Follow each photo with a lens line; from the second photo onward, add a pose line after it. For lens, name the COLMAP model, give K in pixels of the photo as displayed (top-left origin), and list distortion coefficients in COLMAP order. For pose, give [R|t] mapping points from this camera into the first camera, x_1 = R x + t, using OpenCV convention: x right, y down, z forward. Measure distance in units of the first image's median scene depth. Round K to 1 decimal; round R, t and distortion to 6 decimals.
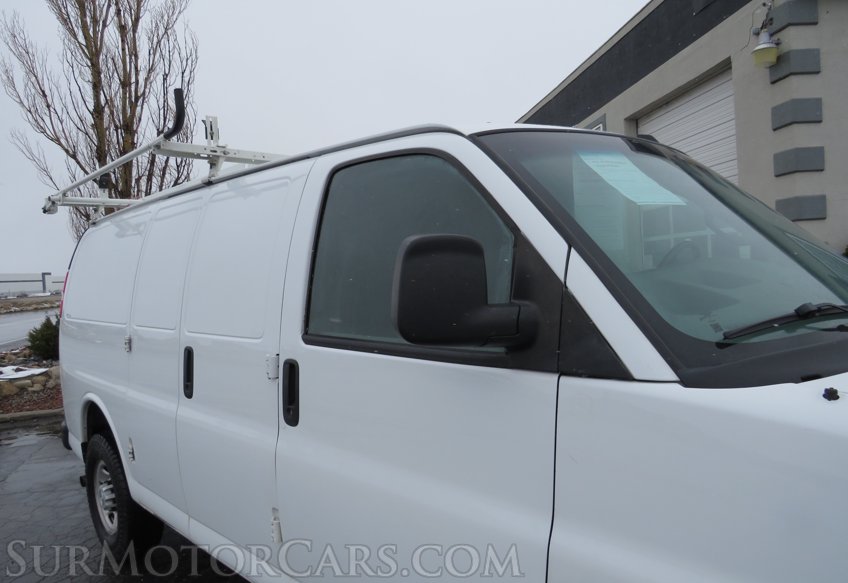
lens RADIAL K [[600.7, 0, 429.5], [0, 600.7, 293.1], [0, 0, 1]] dist [-0.021899, 0.000875]
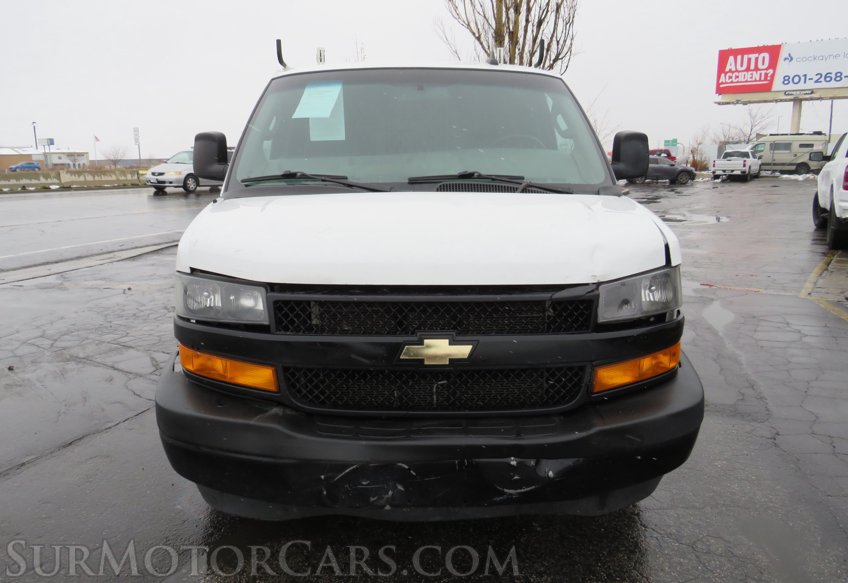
lens RADIAL K [[600.7, 0, 427.4], [0, 600.7, 293.4], [0, 0, 1]] dist [-0.021899, 0.000875]
pose [[0.740524, 0.207231, -0.639280, 0.742047], [-0.066799, 0.969255, 0.236820, -0.029212], [0.668702, -0.132668, 0.731599, -0.090871]]
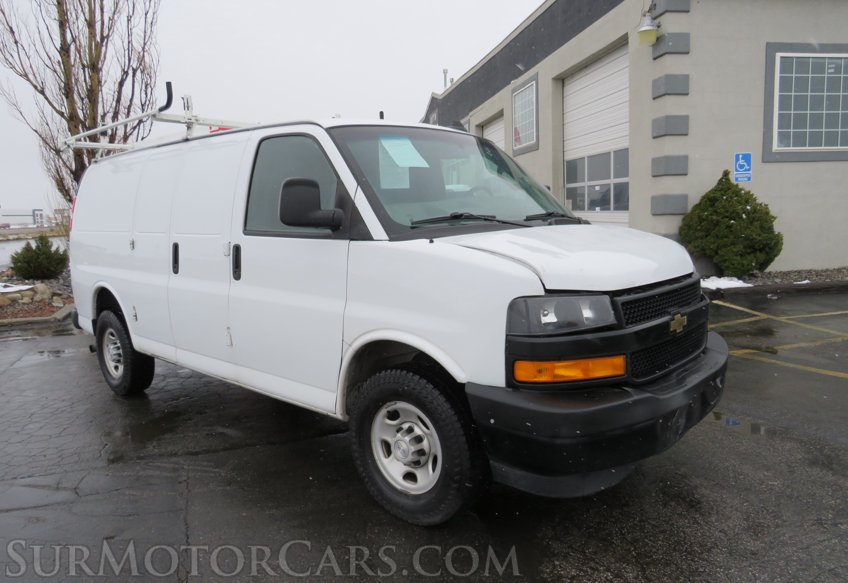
lens RADIAL K [[600.7, 0, 428.9], [0, 600.7, 291.1], [0, 0, 1]] dist [-0.021899, 0.000875]
pose [[0.998092, 0.021539, 0.057869, 0.120971], [-0.026616, 0.995725, 0.088453, 0.036365], [-0.055716, -0.089825, 0.994398, -0.416839]]
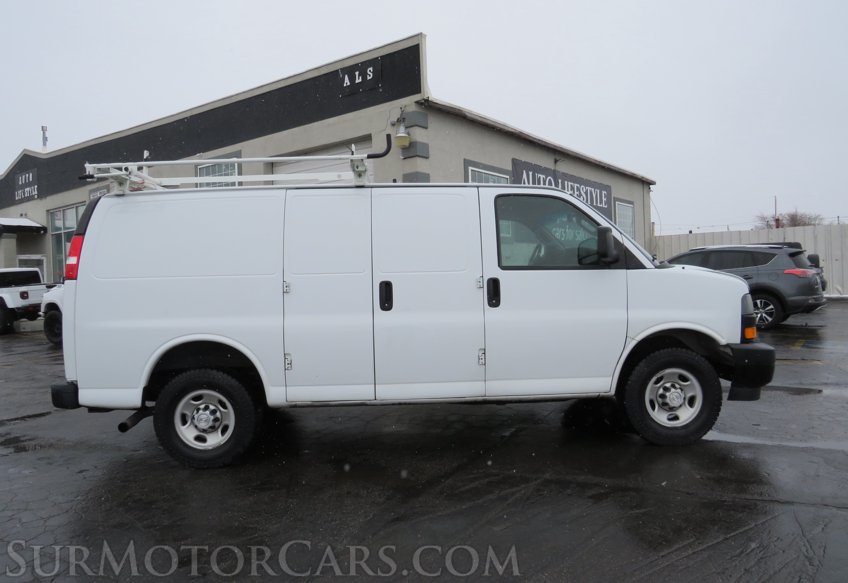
lens RADIAL K [[600.7, 0, 432.4], [0, 600.7, 291.6], [0, 0, 1]] dist [-0.021899, 0.000875]
pose [[0.670299, 0.021776, 0.741771, -0.981549], [0.019546, 0.998705, -0.046982, 0.126339], [-0.741833, 0.045990, 0.669005, -0.159326]]
